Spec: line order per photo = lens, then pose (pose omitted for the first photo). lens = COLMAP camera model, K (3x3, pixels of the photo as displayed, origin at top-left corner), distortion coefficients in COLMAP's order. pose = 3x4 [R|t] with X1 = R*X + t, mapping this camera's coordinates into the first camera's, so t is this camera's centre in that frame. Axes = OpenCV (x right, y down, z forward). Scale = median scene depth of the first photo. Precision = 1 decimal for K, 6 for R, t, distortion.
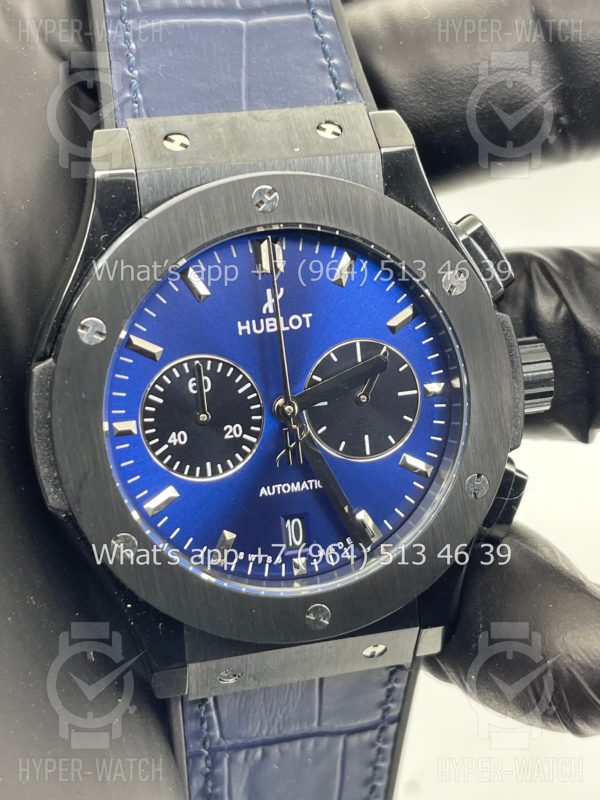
lens RADIAL K [[1302.9, 0, 302.8], [0, 1302.9, 404.1], [0, 0, 1]] dist [0.109861, 0.000000]
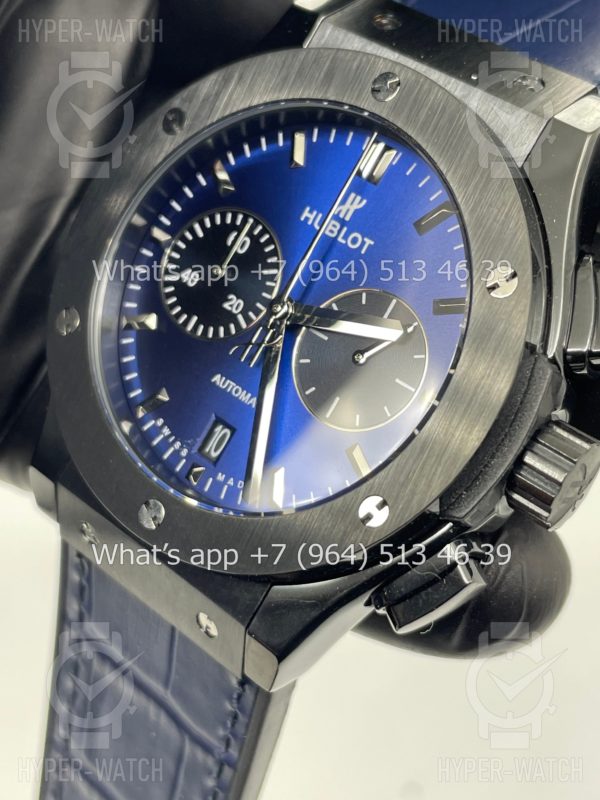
lens RADIAL K [[1302.9, 0, 295.7], [0, 1302.9, 400.8], [0, 0, 1]] dist [0.109861, 0.000000]
pose [[0.586638, 0.507999, -0.630709, 0.574736], [-0.632457, 0.773805, 0.034990, 0.013924], [0.505820, 0.378370, 0.775230, 0.347617]]
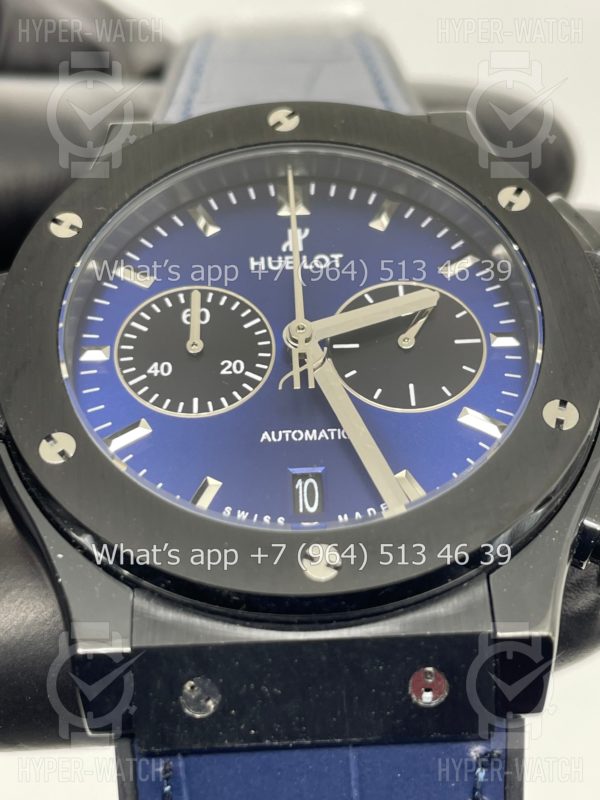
lens RADIAL K [[1302.9, 0, 299.2], [0, 1302.9, 392.6], [0, 0, 1]] dist [0.109861, 0.000000]
pose [[0.973027, -0.076647, -0.217588, 0.152645], [-0.081880, 0.767040, -0.636353, 0.522624], [0.215673, 0.637004, 0.740075, 0.445001]]
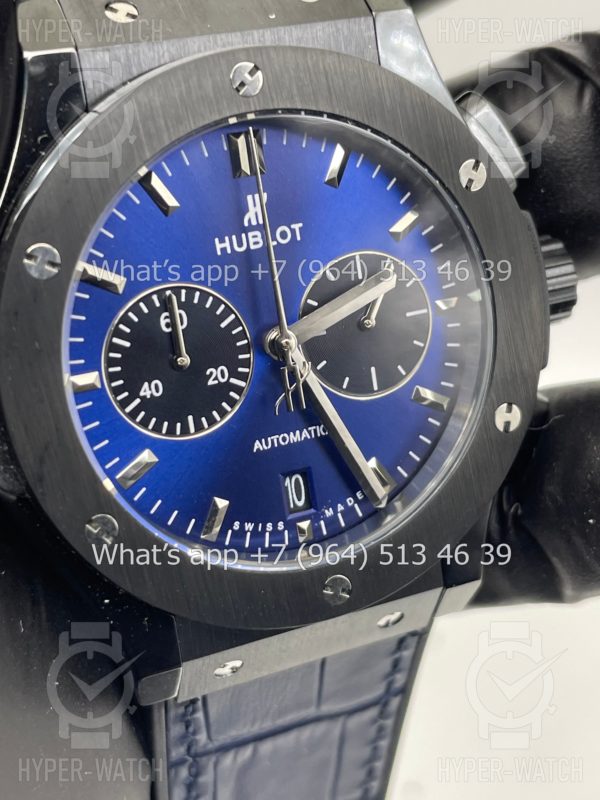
lens RADIAL K [[1302.9, 0, 302.3], [0, 1302.9, 395.7], [0, 0, 1]] dist [0.109861, 0.000000]
pose [[0.985267, -0.079735, 0.151301, -0.125059], [0.071426, 0.995664, 0.059587, -0.010962], [-0.155396, -0.047902, 0.986690, 0.193398]]
